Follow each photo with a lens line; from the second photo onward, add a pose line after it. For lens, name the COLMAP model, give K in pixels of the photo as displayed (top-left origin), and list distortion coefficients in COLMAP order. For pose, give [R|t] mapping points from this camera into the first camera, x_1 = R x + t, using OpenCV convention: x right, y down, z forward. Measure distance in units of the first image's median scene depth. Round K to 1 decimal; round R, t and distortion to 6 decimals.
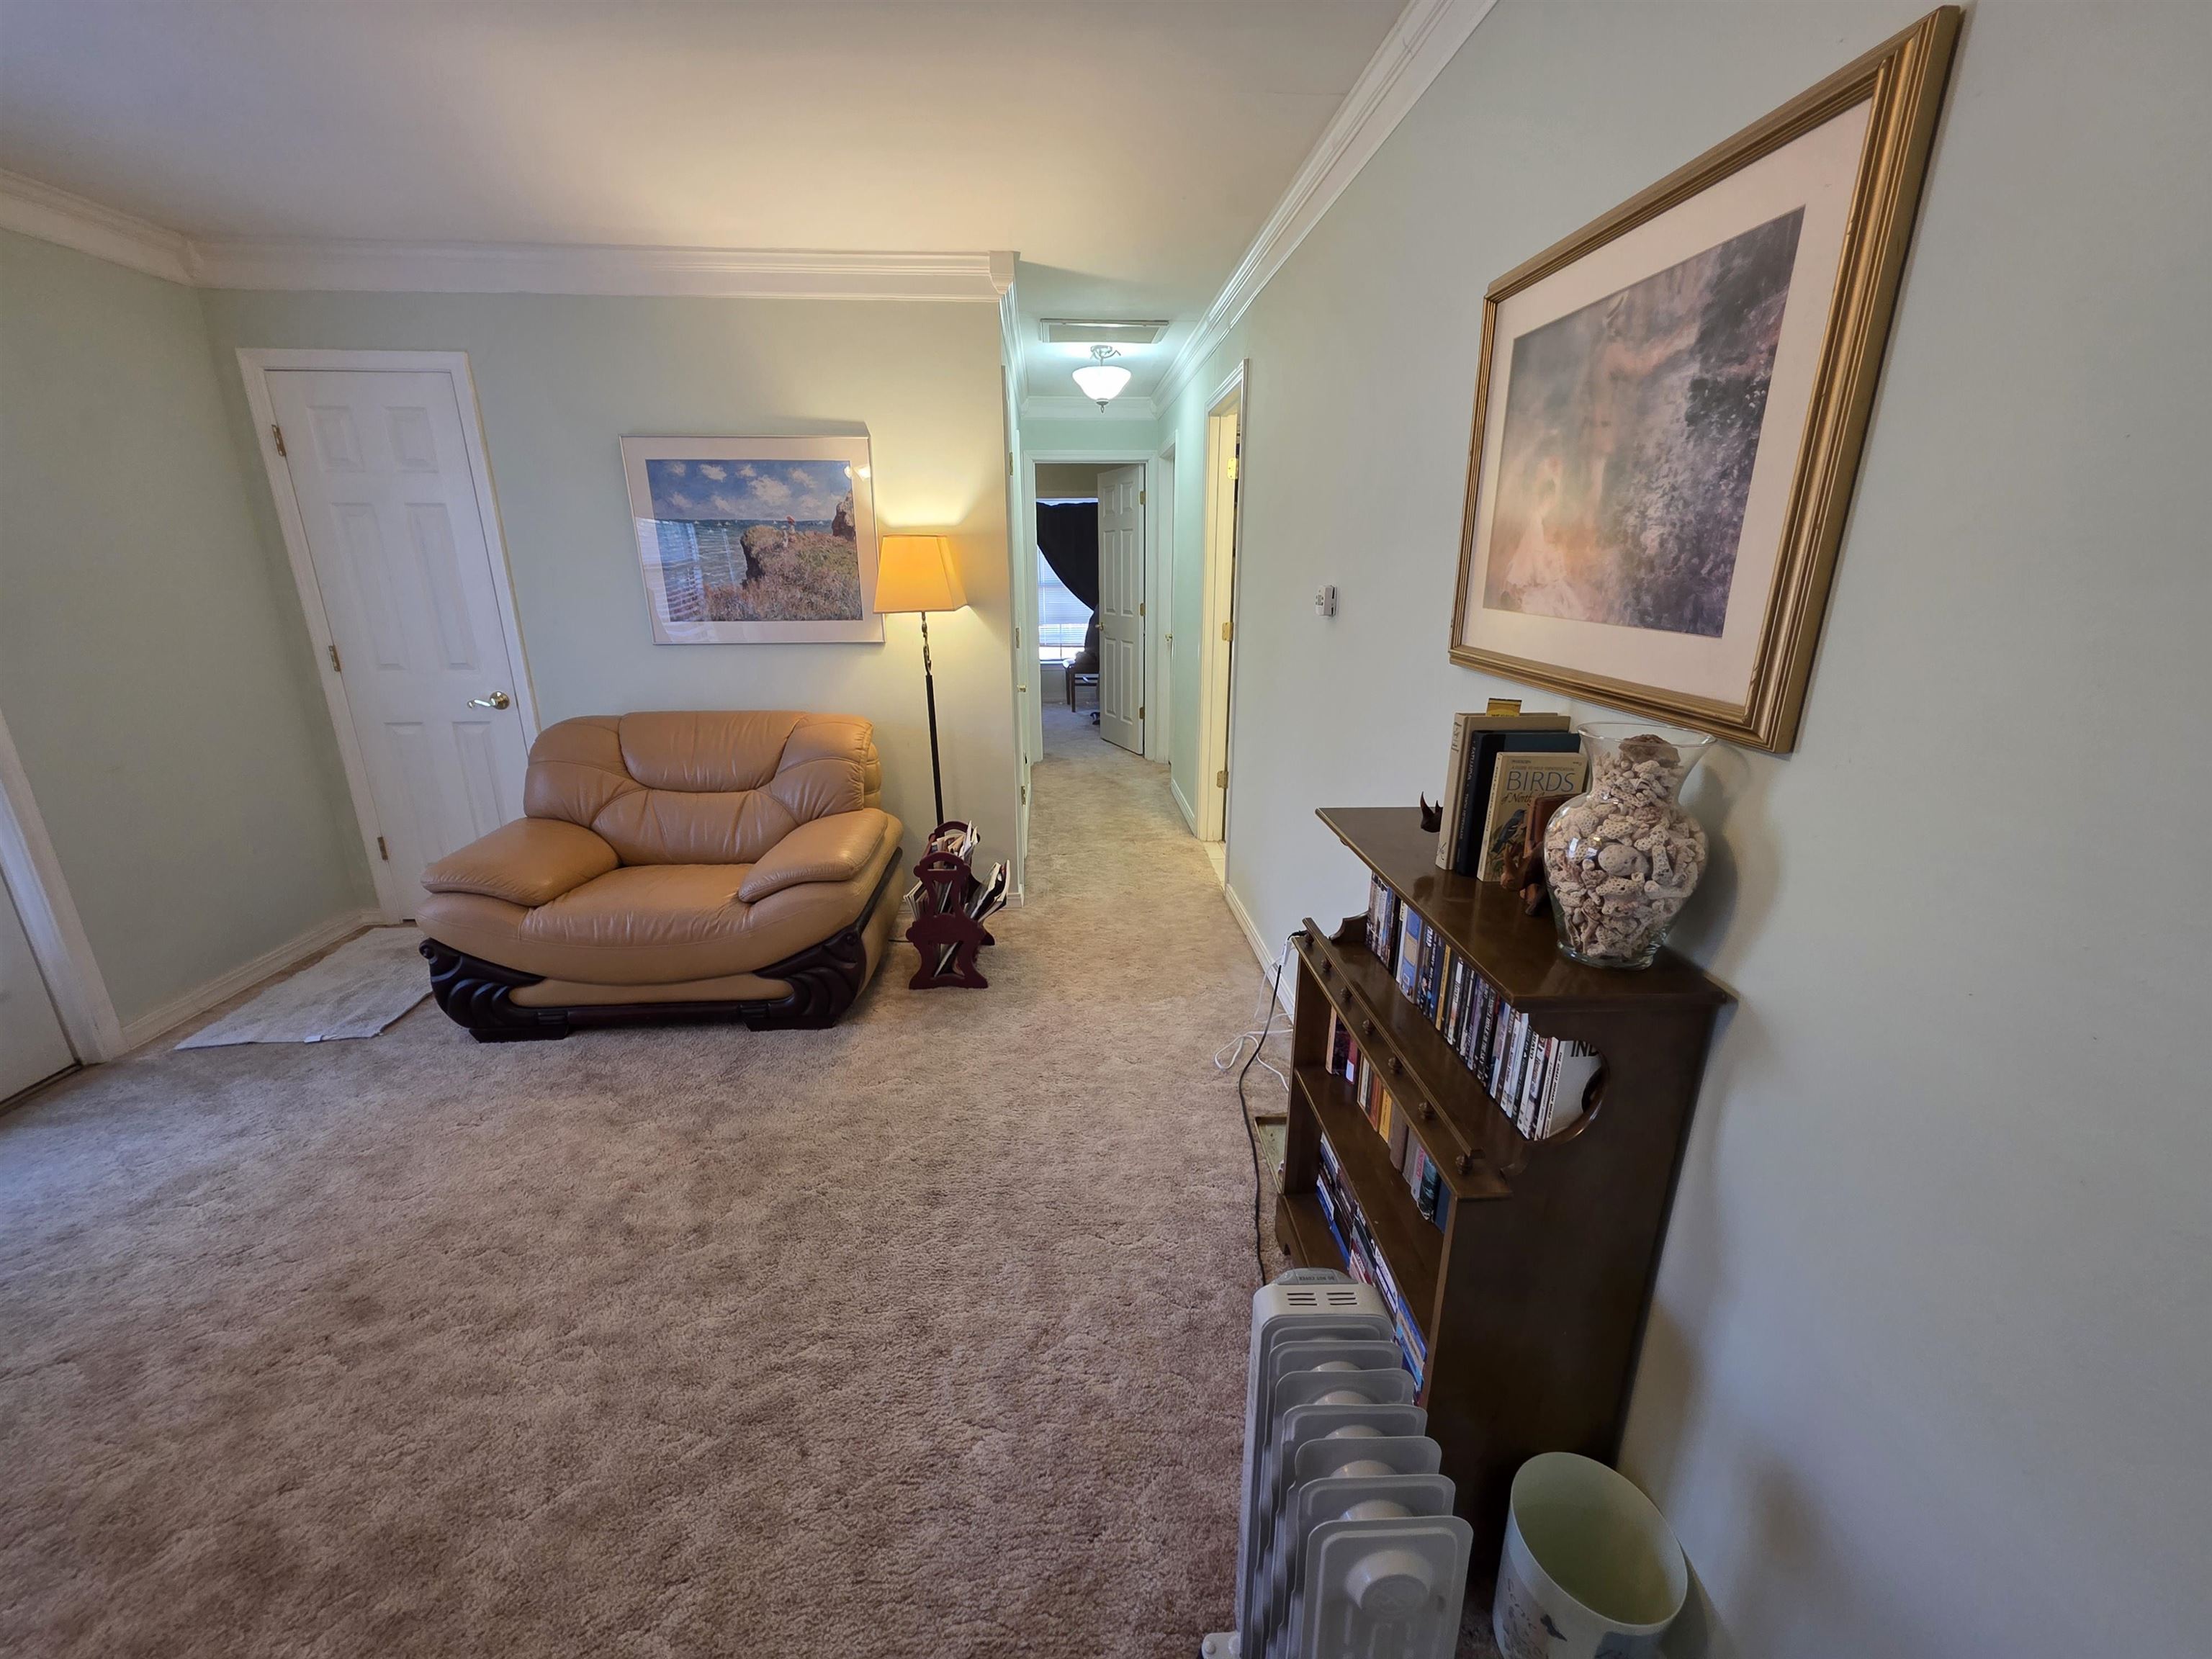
lens RADIAL K [[884.9, 0, 1110.7], [0, 884.9, 828.1], [0, 0, 1]] dist [0.003615, -0.000412]
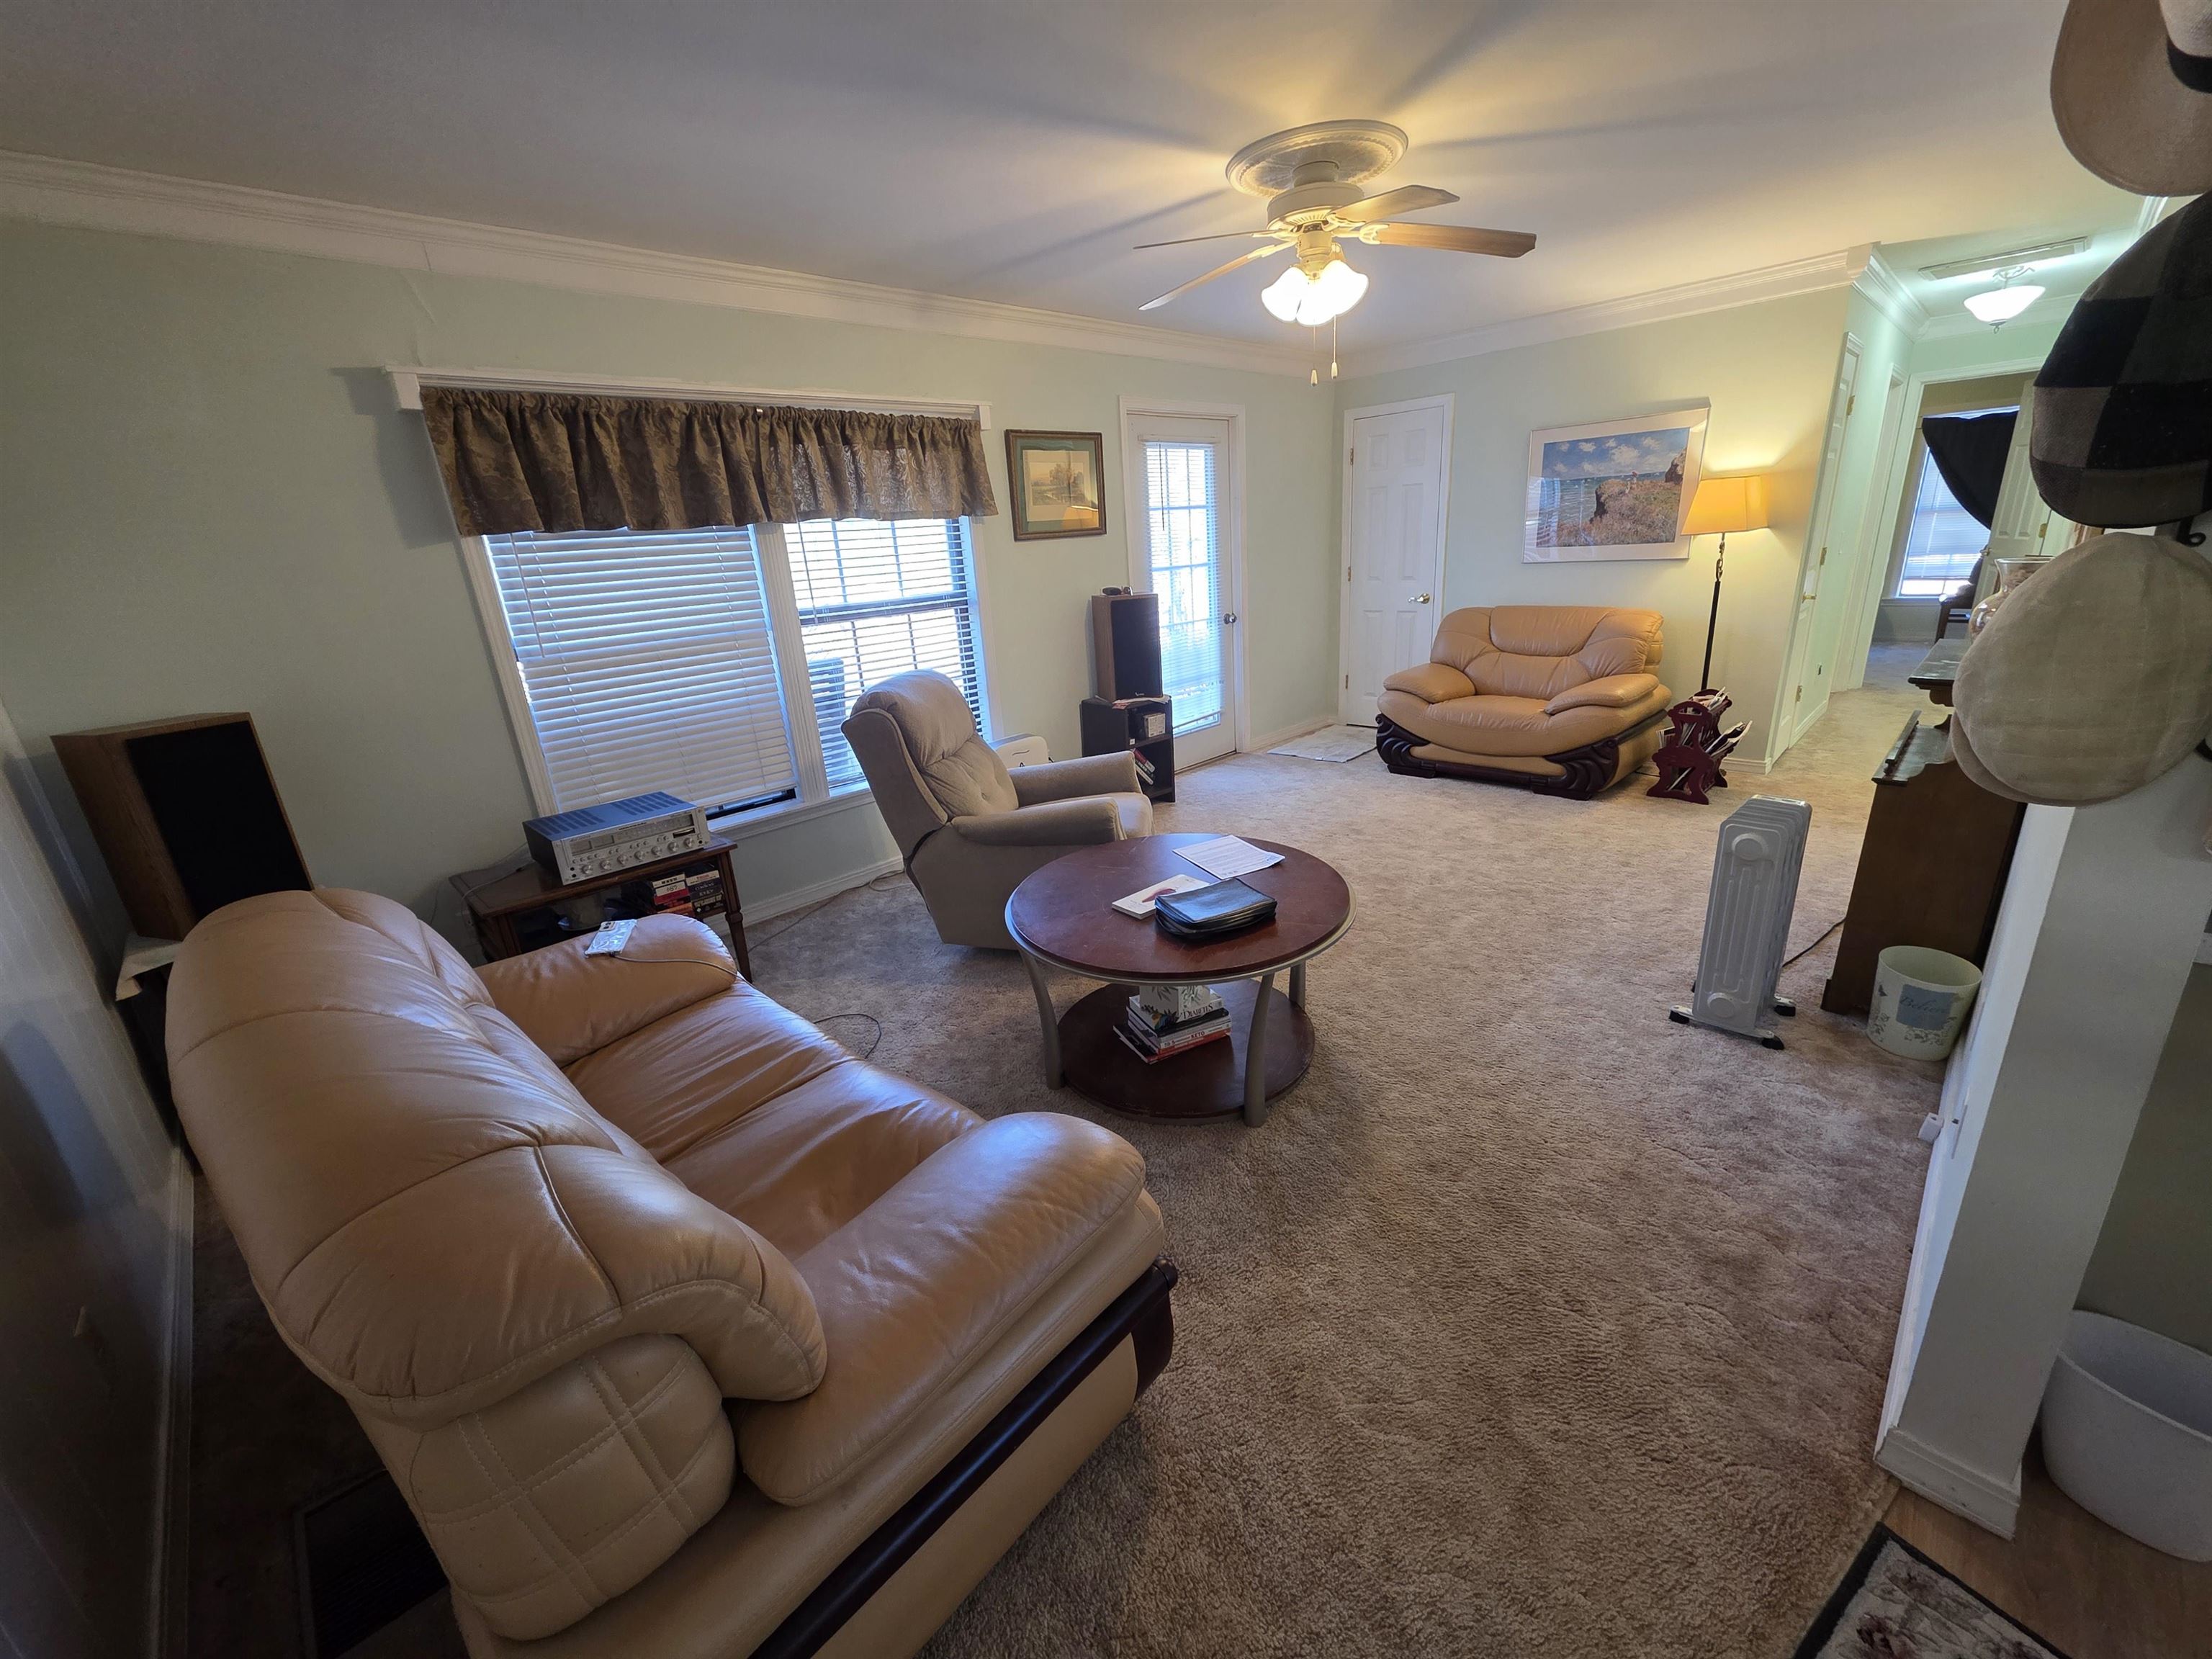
lens RADIAL K [[884.9, 0, 1110.7], [0, 884.9, 828.1], [0, 0, 1]] dist [0.003615, -0.000412]
pose [[0.657440, 0.199443, -0.726633, 0.264549], [-0.161105, 0.979241, 0.123014, 0.195124], [0.736083, 0.036189, 0.675923, -0.640614]]
